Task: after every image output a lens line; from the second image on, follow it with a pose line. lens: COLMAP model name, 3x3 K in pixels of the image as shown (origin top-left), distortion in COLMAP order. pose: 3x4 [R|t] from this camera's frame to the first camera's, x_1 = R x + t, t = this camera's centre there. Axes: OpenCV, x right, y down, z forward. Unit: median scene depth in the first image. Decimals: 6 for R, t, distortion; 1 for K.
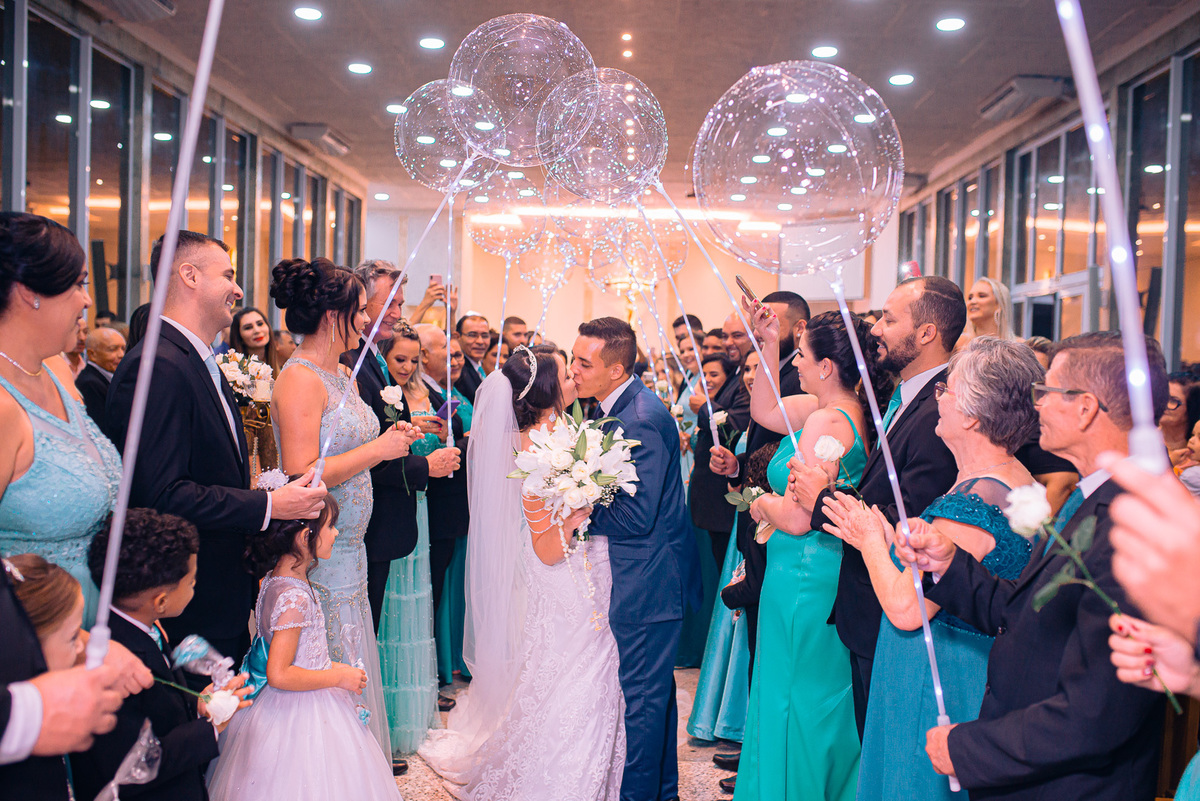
lens RADIAL K [[1198.8, 0, 600.0], [0, 1198.8, 400.5], [0, 0, 1]] dist [-0.044639, -0.002484]
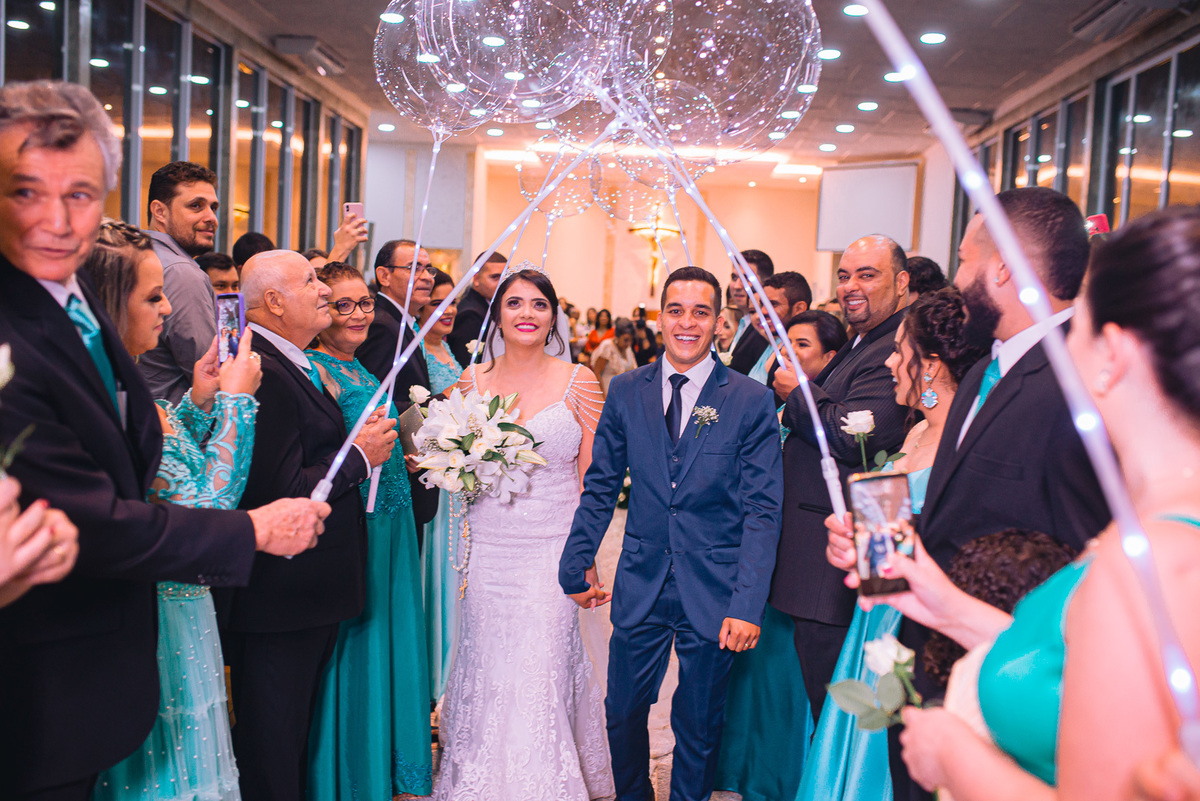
lens RADIAL K [[1198.8, 0, 600.0], [0, 1198.8, 400.5], [0, 0, 1]] dist [-0.044639, -0.002484]
pose [[0.999567, 0.023746, -0.017372, 0.002196], [-0.023010, 0.998875, 0.041453, -0.004205], [0.018337, -0.041035, 0.998989, 0.101629]]
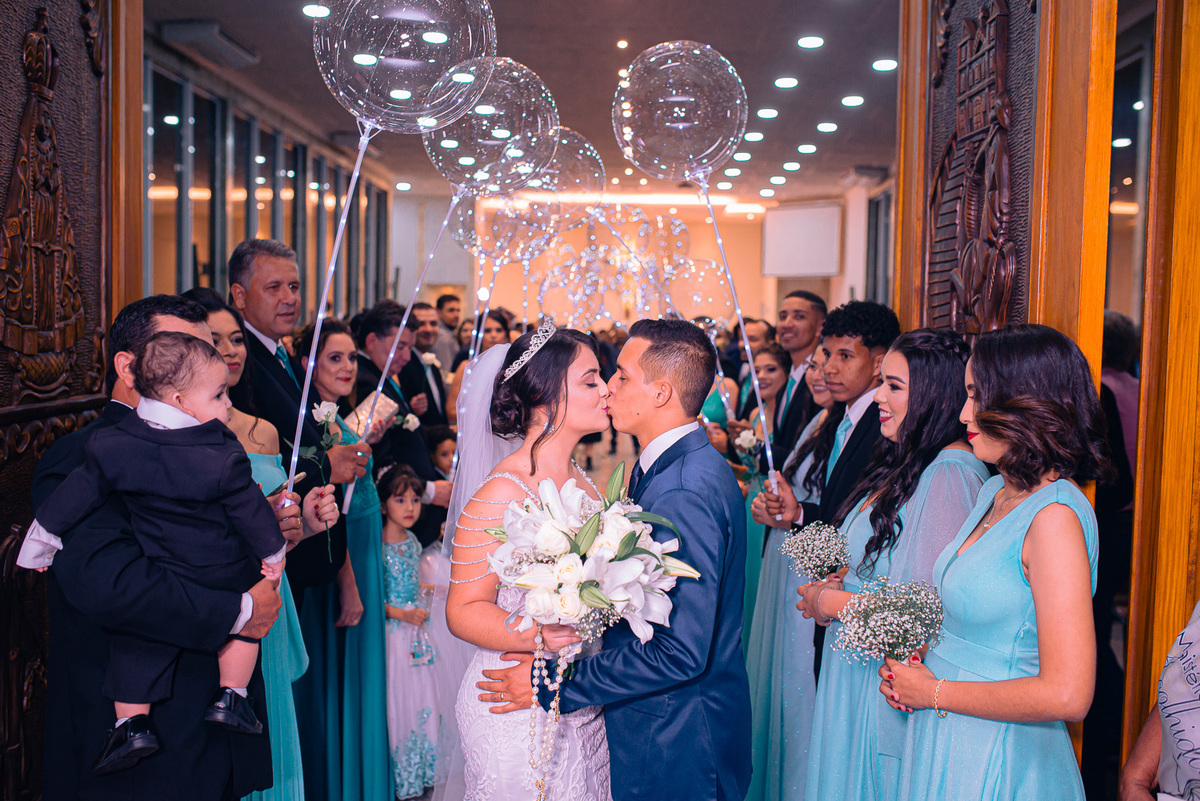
lens RADIAL K [[1198.8, 0, 600.0], [0, 1198.8, 400.5], [0, 0, 1]] dist [-0.044639, -0.002484]
pose [[0.999953, -0.009670, 0.000205, -0.003491], [0.009660, 0.999531, 0.029074, -0.003471], [-0.000486, -0.029071, 0.999577, -0.143302]]
